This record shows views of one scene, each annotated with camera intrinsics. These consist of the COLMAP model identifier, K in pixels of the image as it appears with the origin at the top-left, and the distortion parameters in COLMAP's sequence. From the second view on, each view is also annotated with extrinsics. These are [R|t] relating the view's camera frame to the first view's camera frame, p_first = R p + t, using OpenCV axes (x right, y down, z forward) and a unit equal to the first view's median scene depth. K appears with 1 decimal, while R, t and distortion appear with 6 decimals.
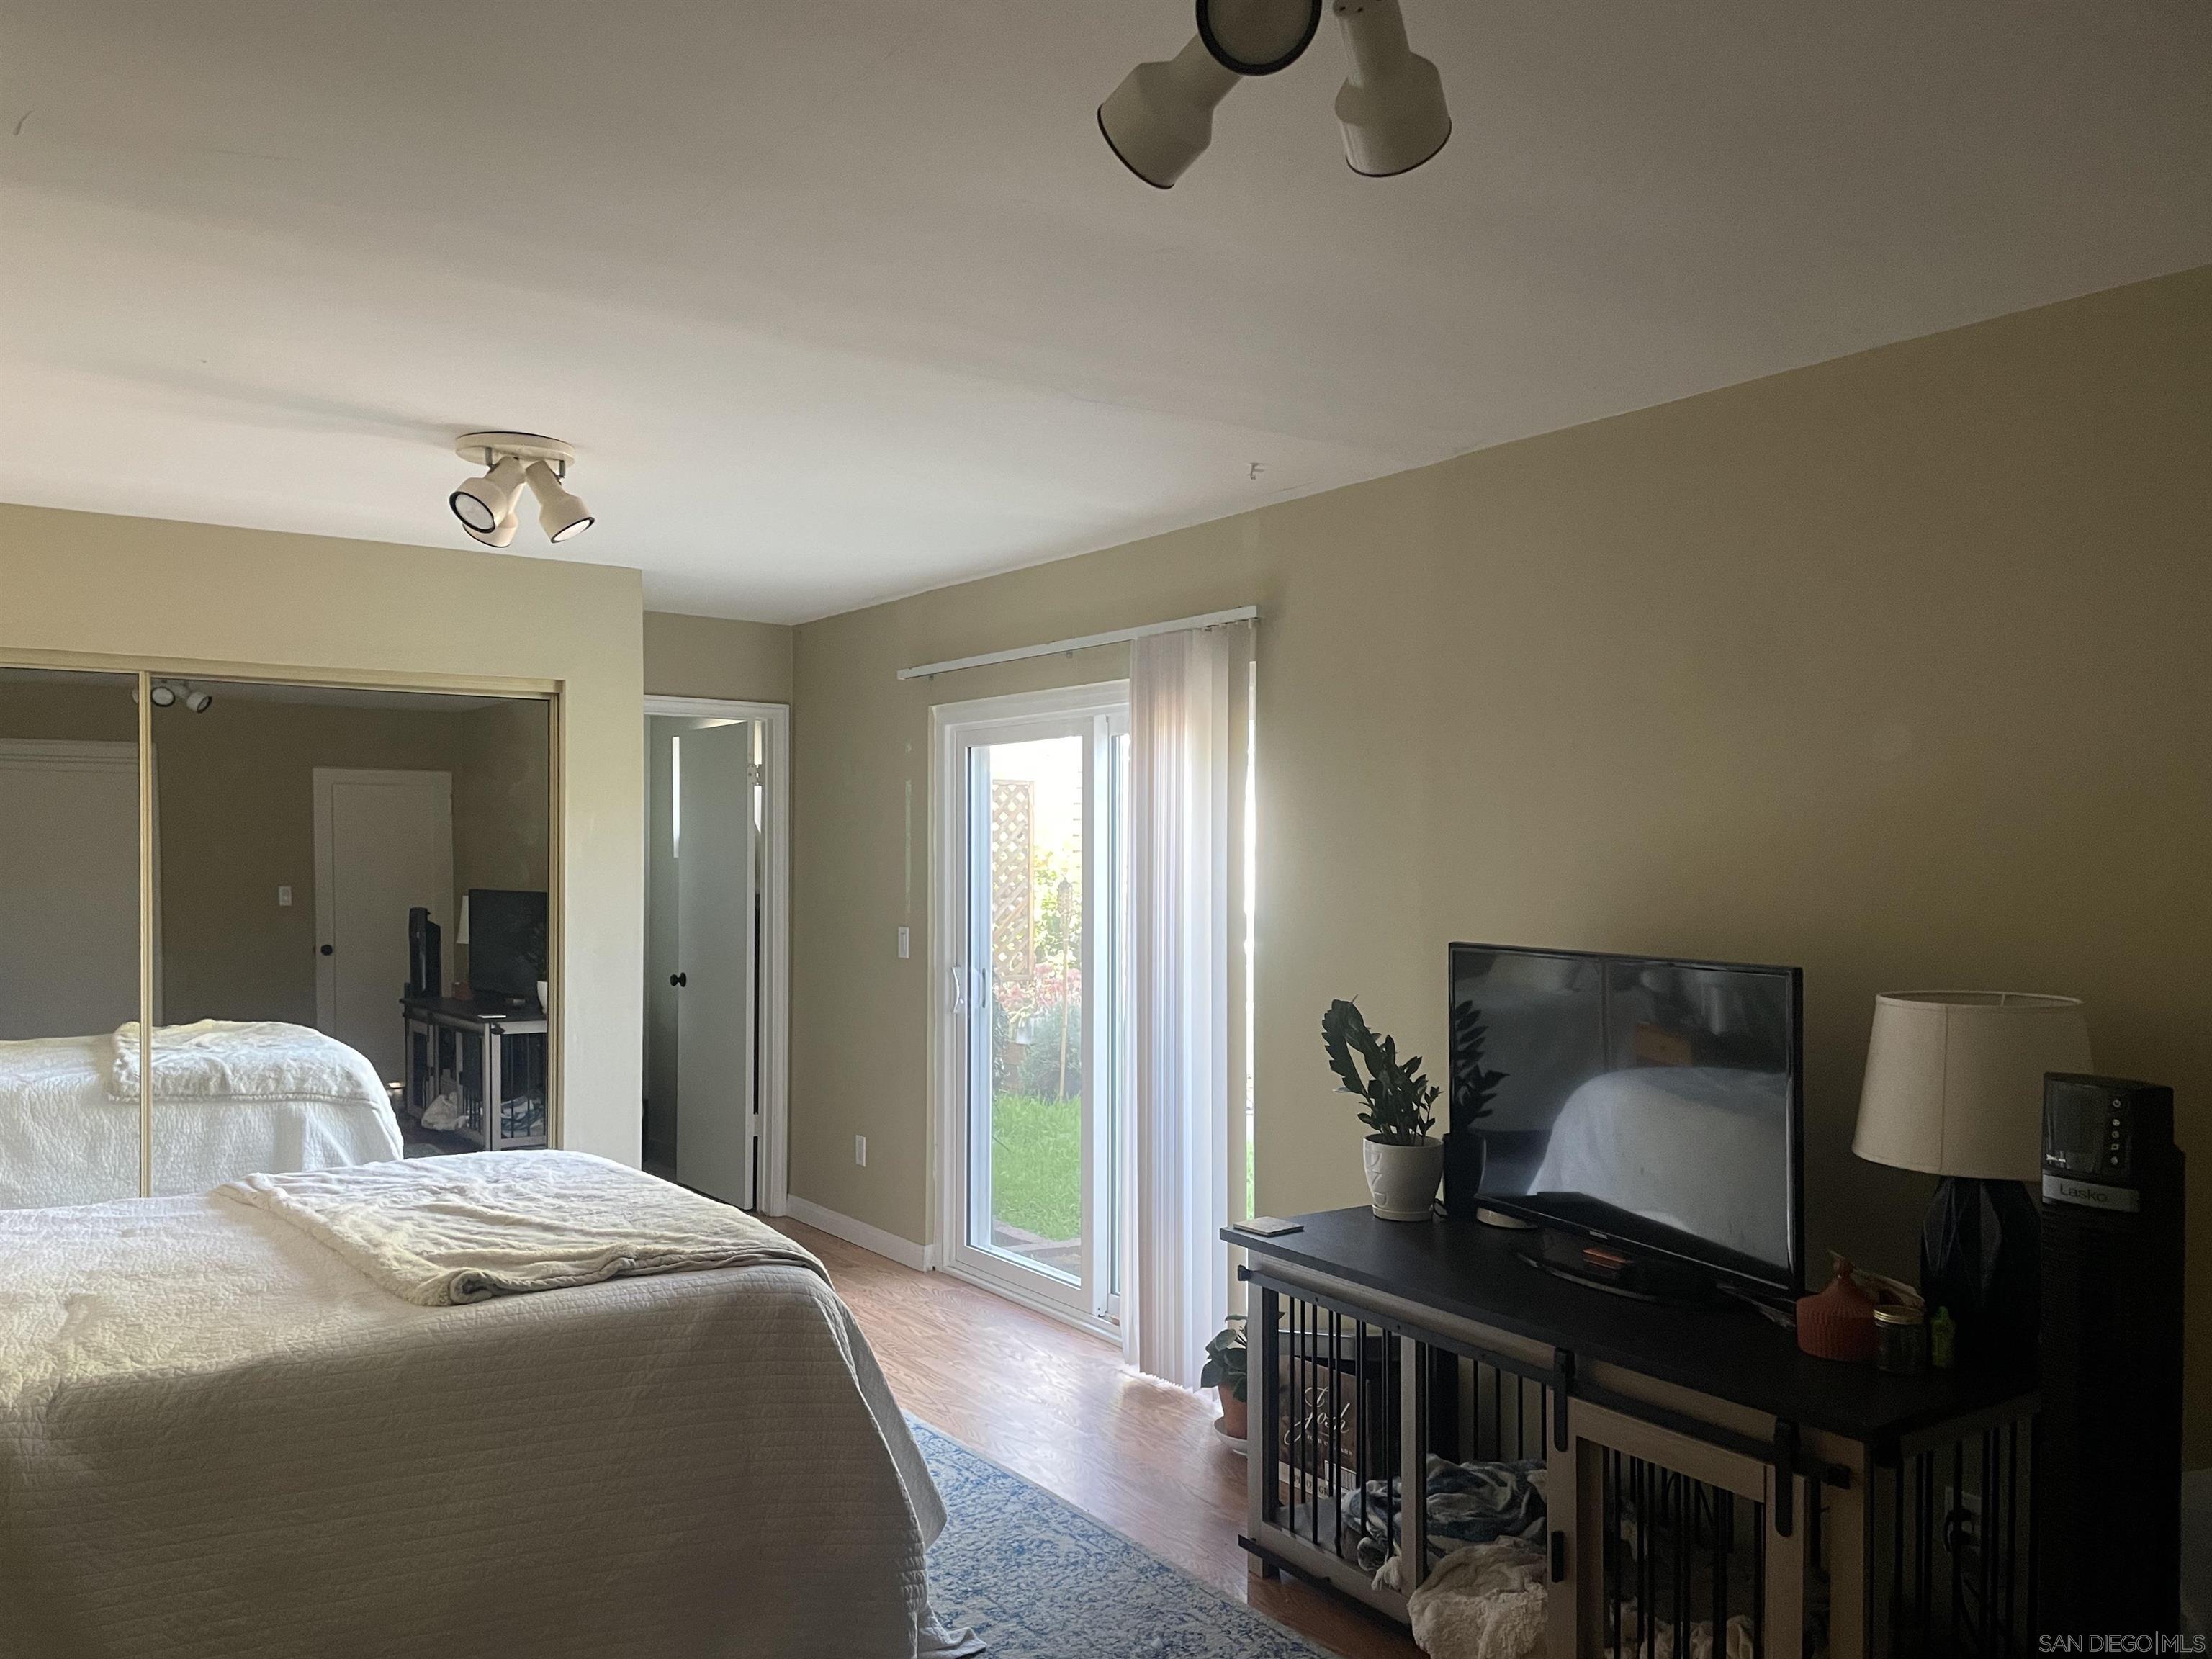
lens RADIAL K [[1694.0, 0, 1086.6], [0, 1694.0, 846.9], [0, 0, 1]] dist [0.090914, -0.009048]
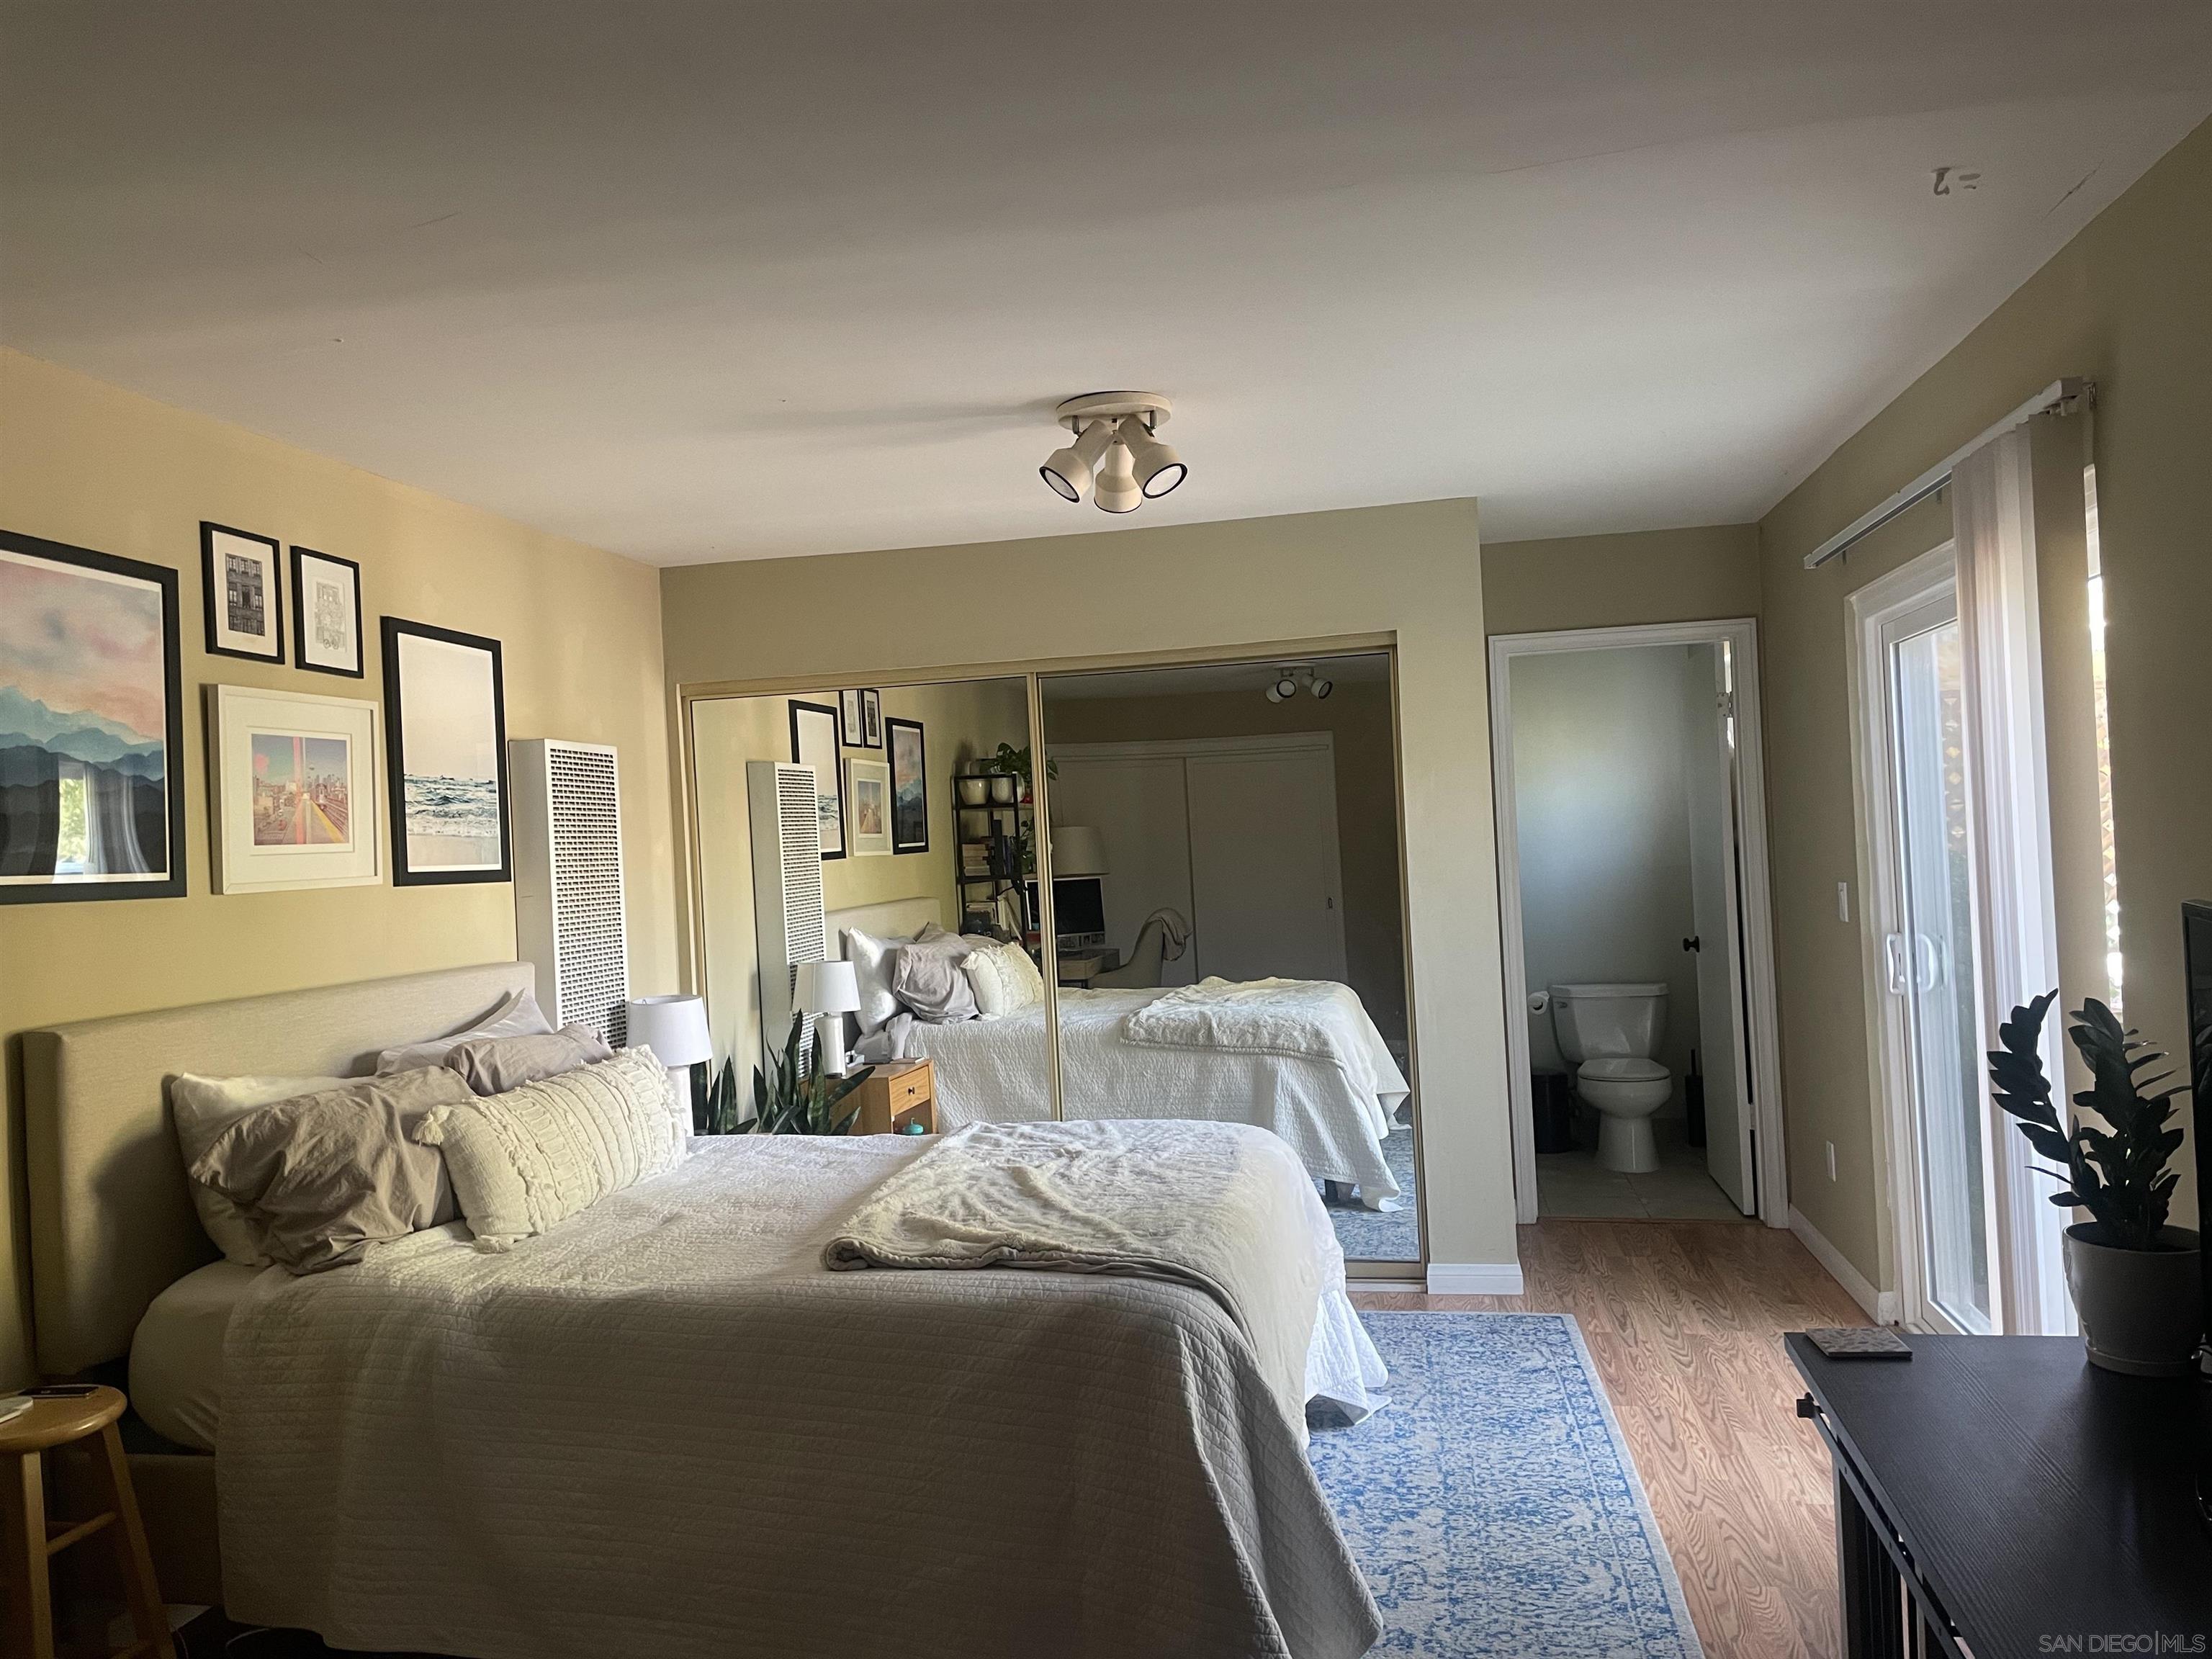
lens RADIAL K [[1694.0, 0, 1099.7], [0, 1694.0, 820.9], [0, 0, 1]] dist [0.090914, -0.009048]
pose [[0.701643, -0.048038, -0.710908, 0.246559], [0.055271, 0.998388, -0.012913, 0.011420], [0.710382, -0.030232, 0.703167, 0.213050]]
